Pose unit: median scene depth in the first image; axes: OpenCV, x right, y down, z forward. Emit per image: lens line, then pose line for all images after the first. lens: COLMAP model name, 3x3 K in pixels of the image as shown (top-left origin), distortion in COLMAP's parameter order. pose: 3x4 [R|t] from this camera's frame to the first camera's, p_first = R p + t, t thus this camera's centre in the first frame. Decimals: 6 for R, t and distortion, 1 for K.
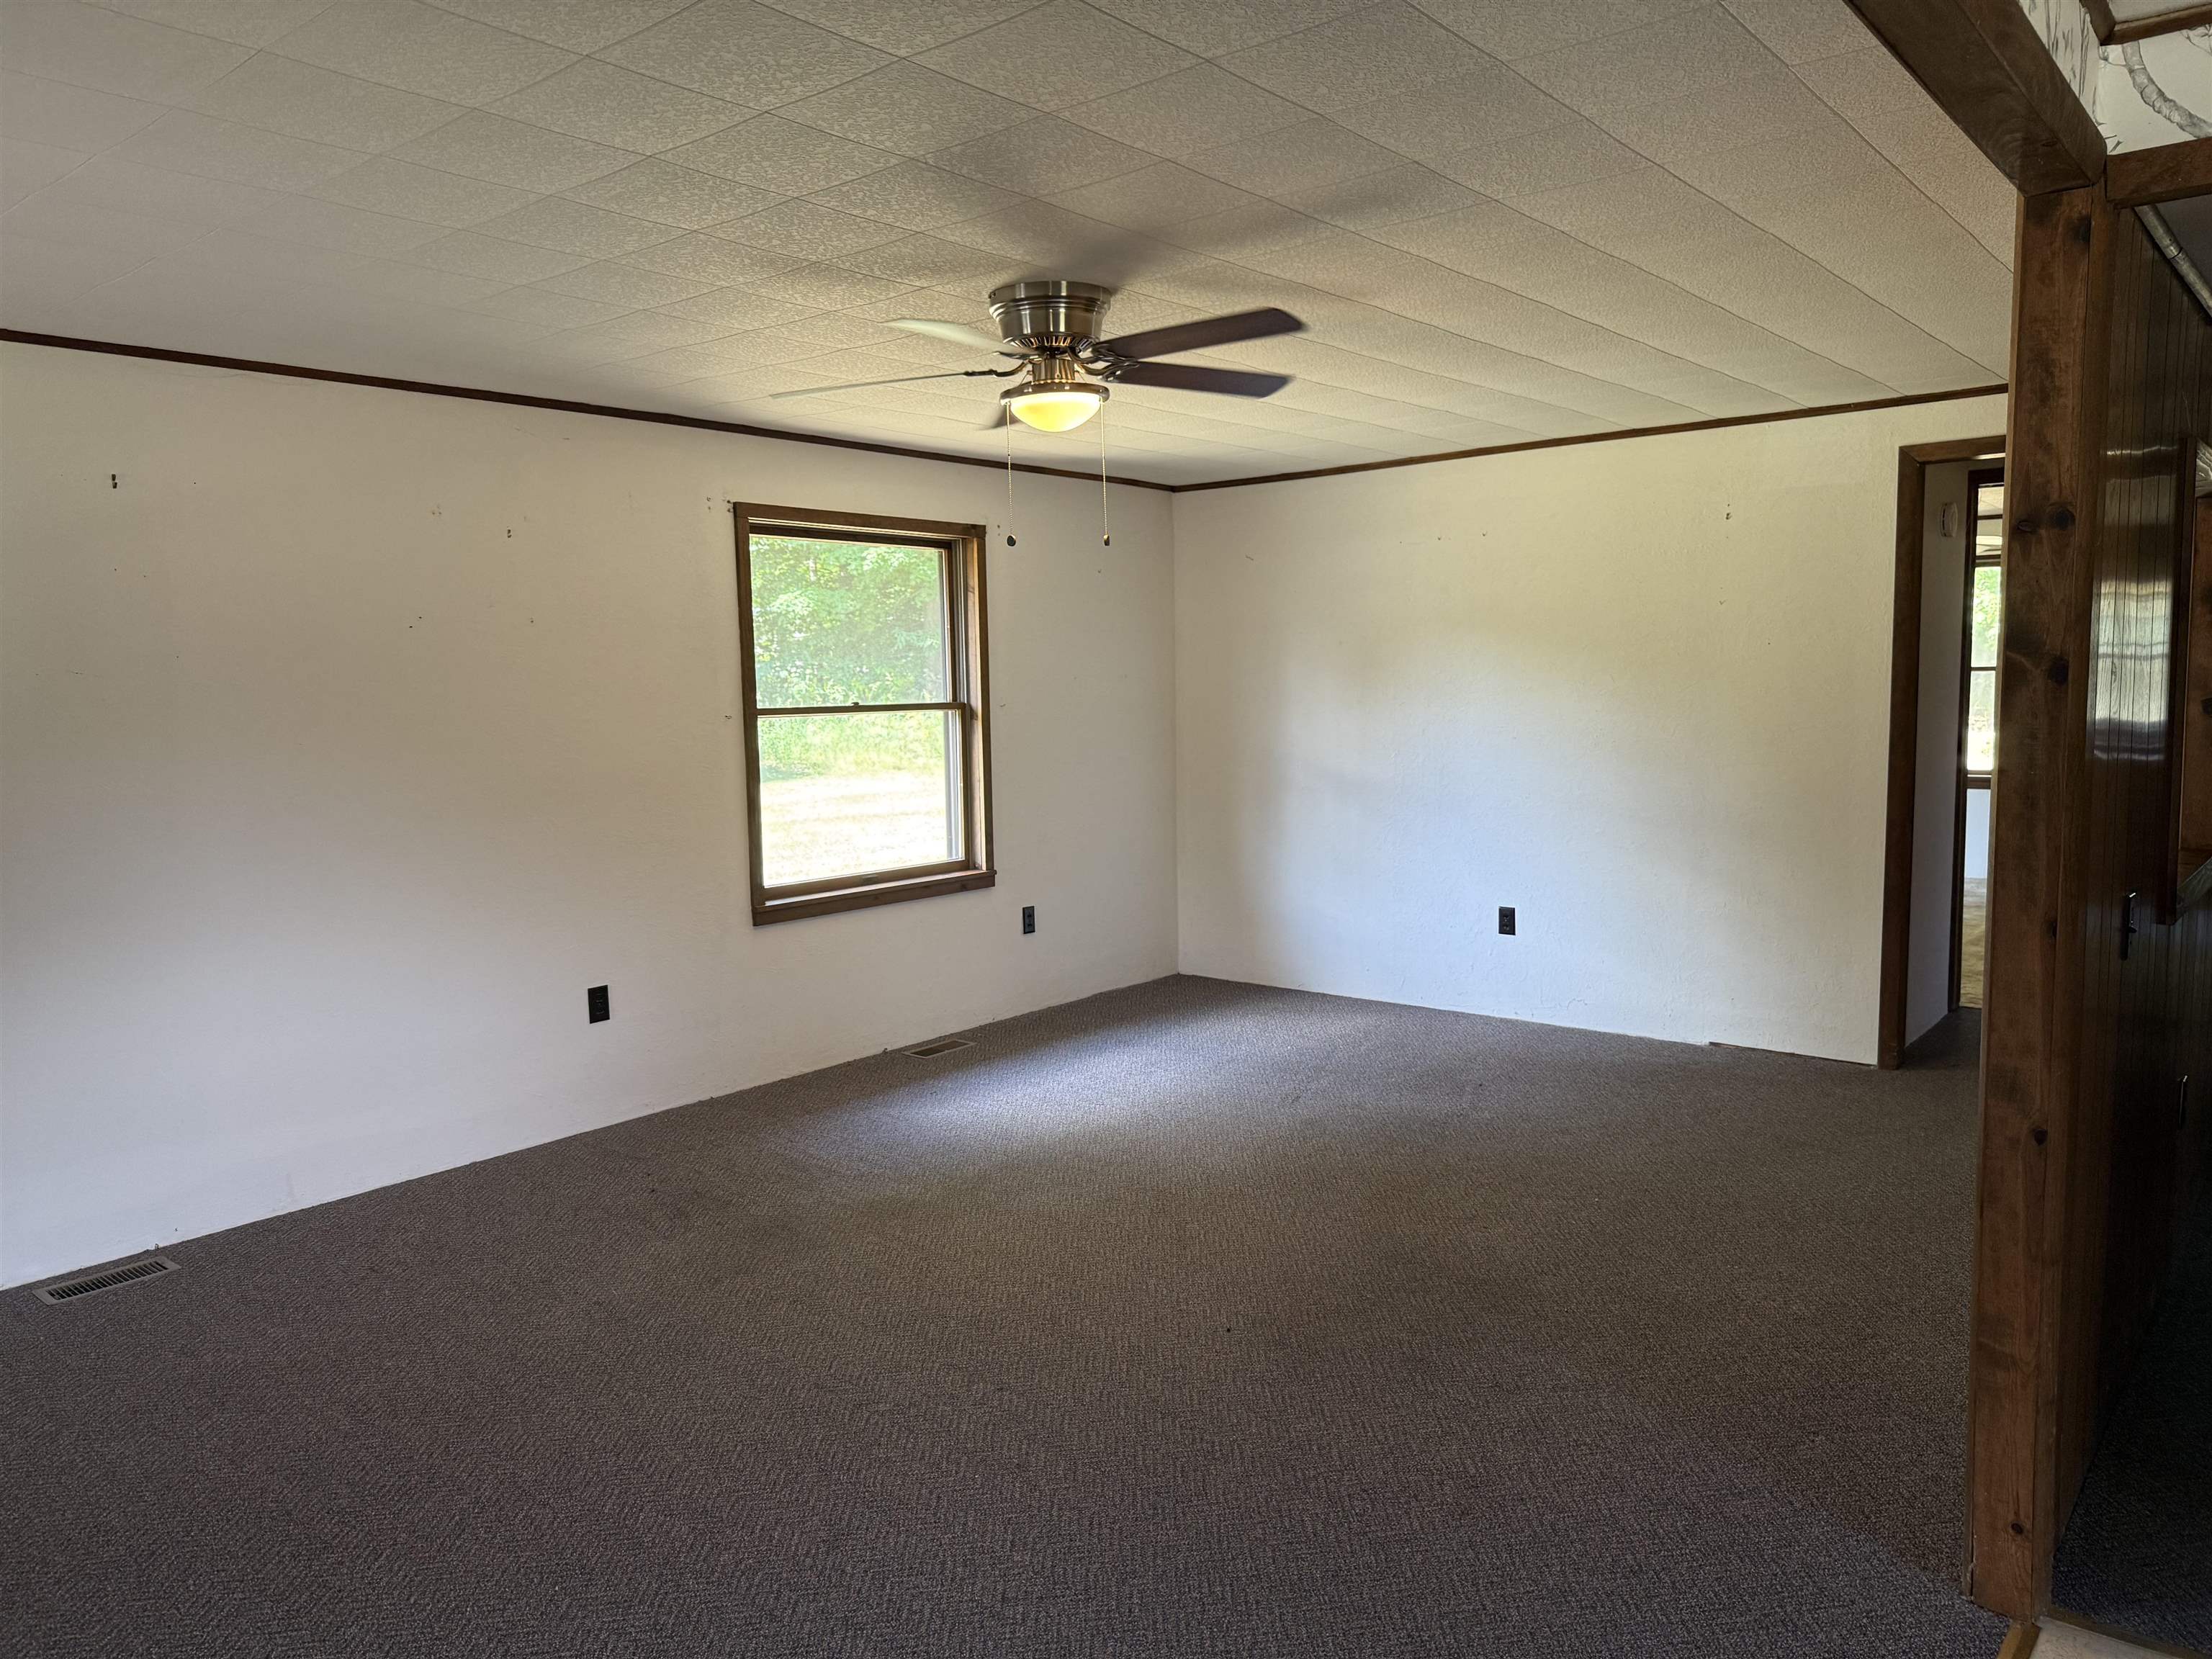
lens RADIAL K [[1561.7, 0, 1127.2], [0, 1561.7, 829.6], [0, 0, 1]] dist [0.025113, -0.033115]
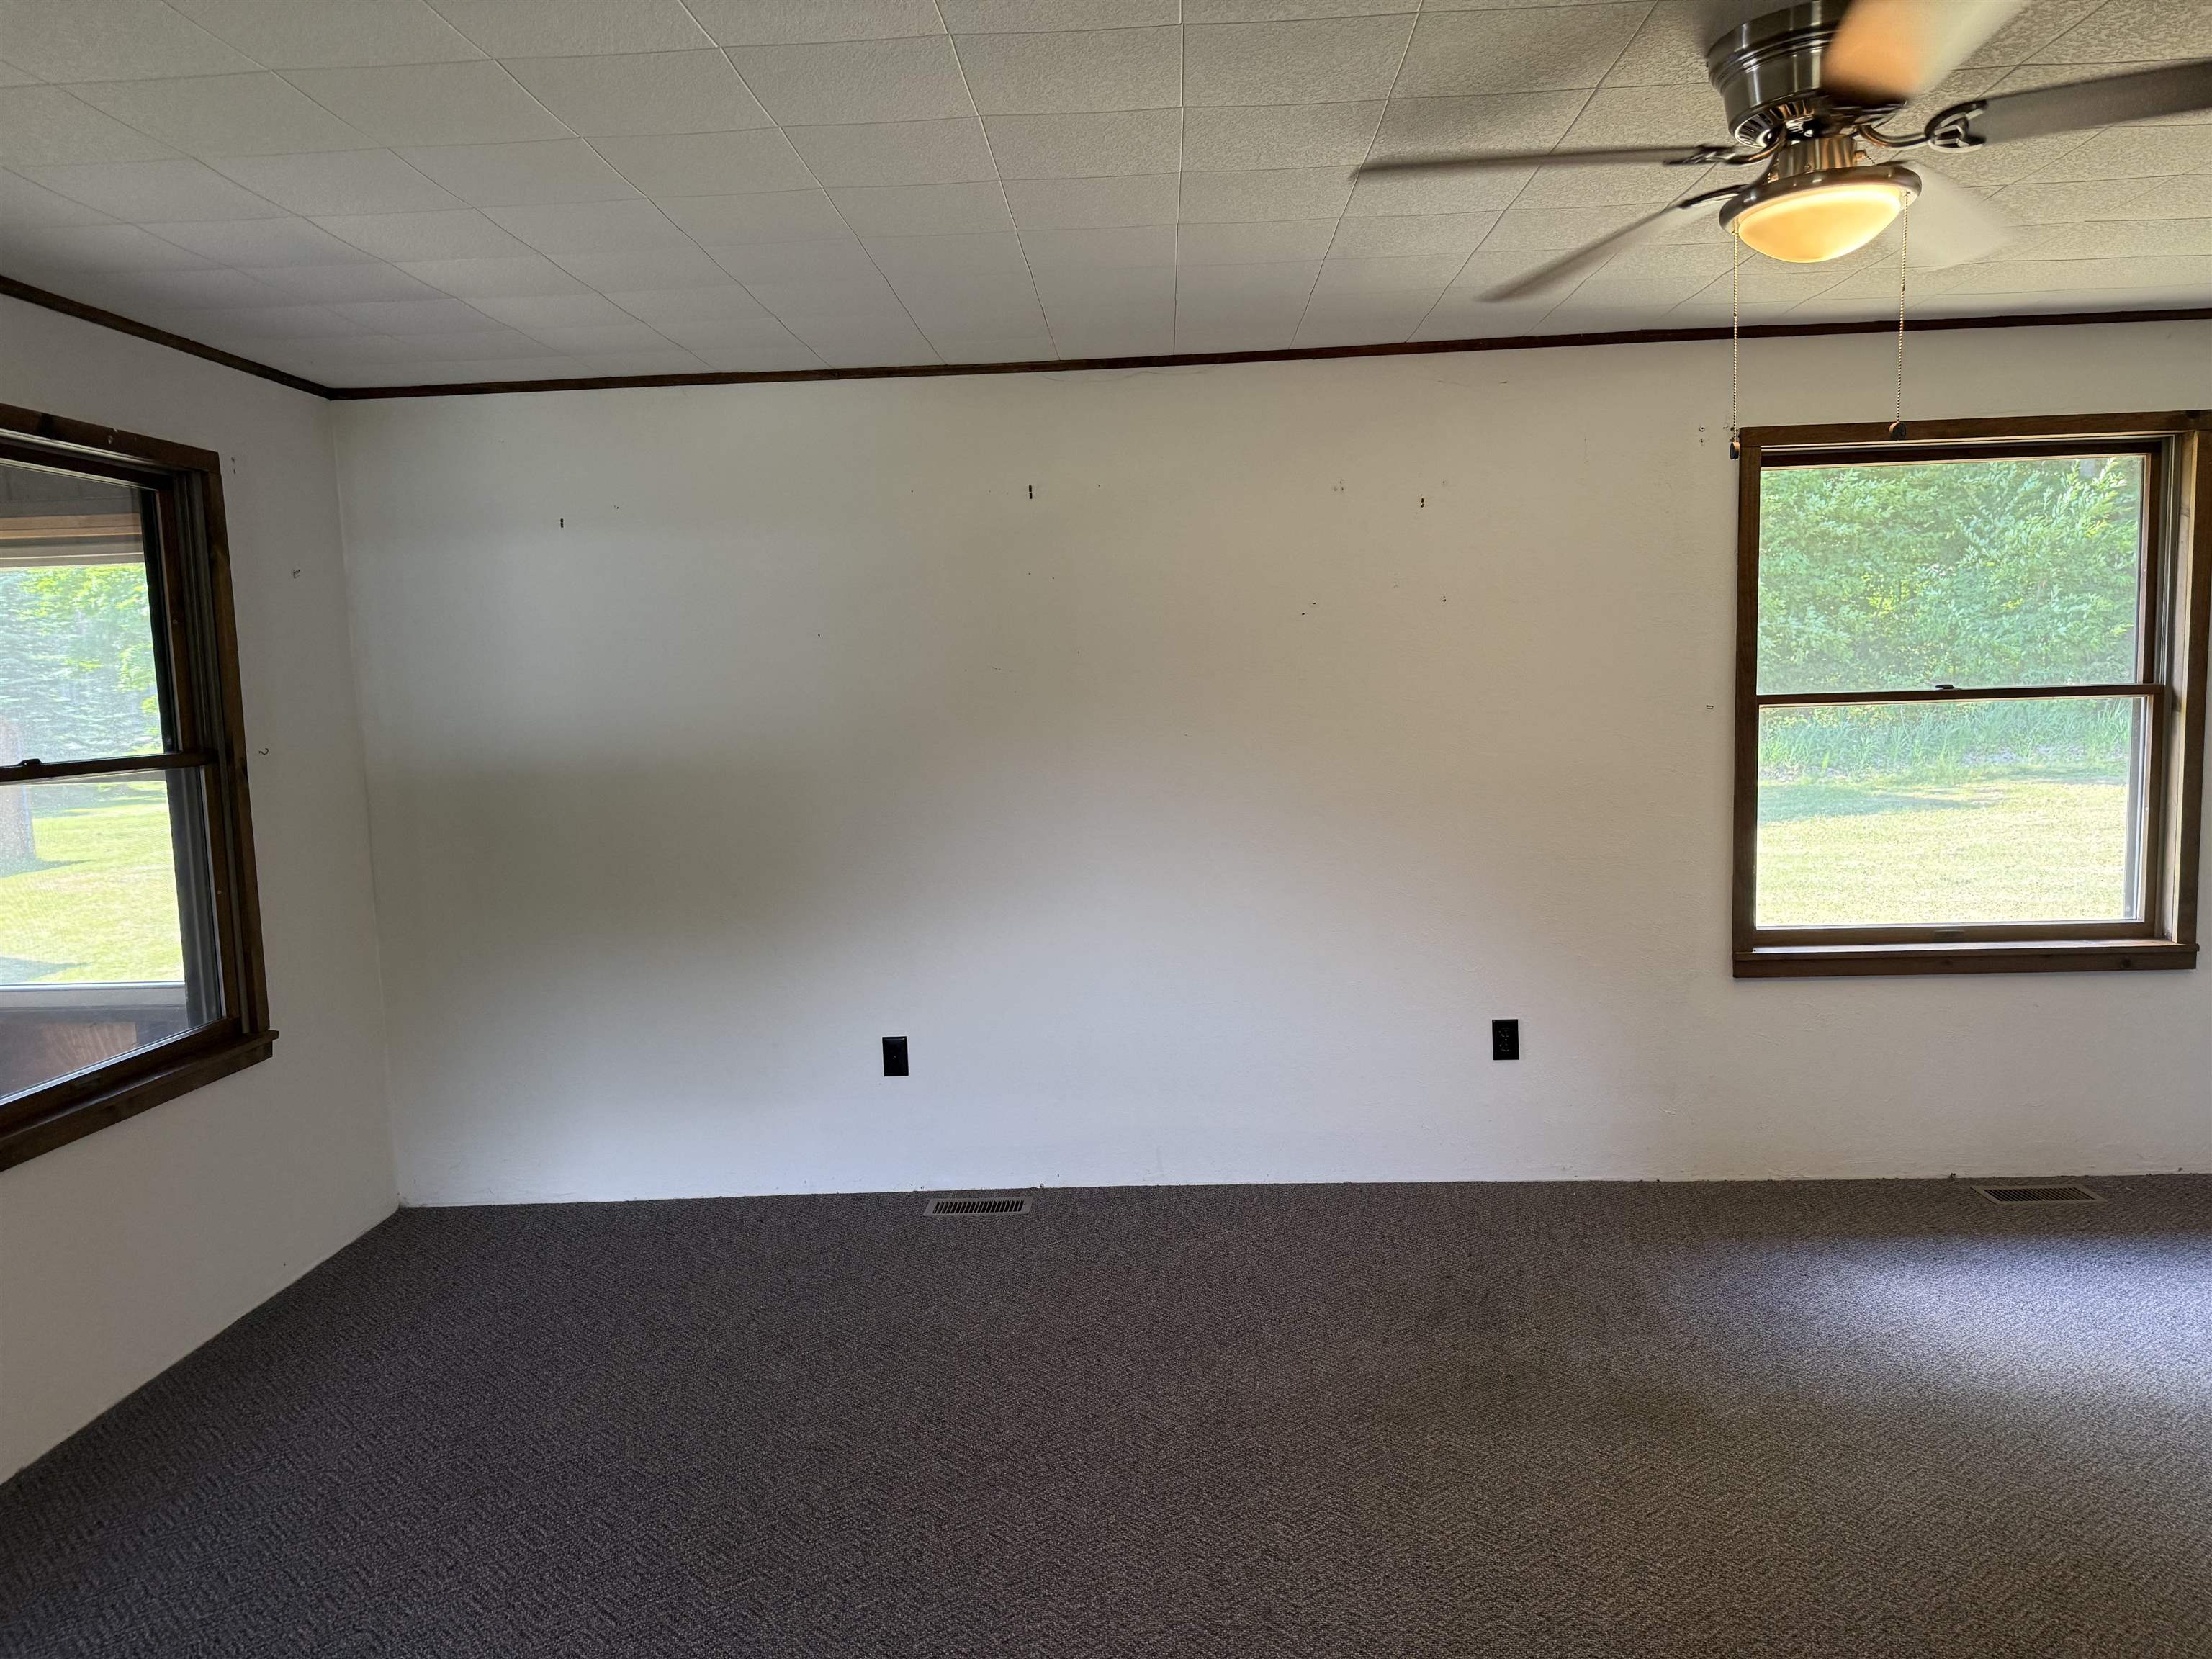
lens RADIAL K [[1561.7, 0, 1100.0], [0, 1561.7, 824.1], [0, 0, 1]] dist [0.025113, -0.033115]
pose [[0.580349, 0.079740, -0.810455, 0.204126], [-0.060155, 0.996673, 0.054986, -0.037466], [0.812143, 0.016841, 0.583215, 0.292106]]
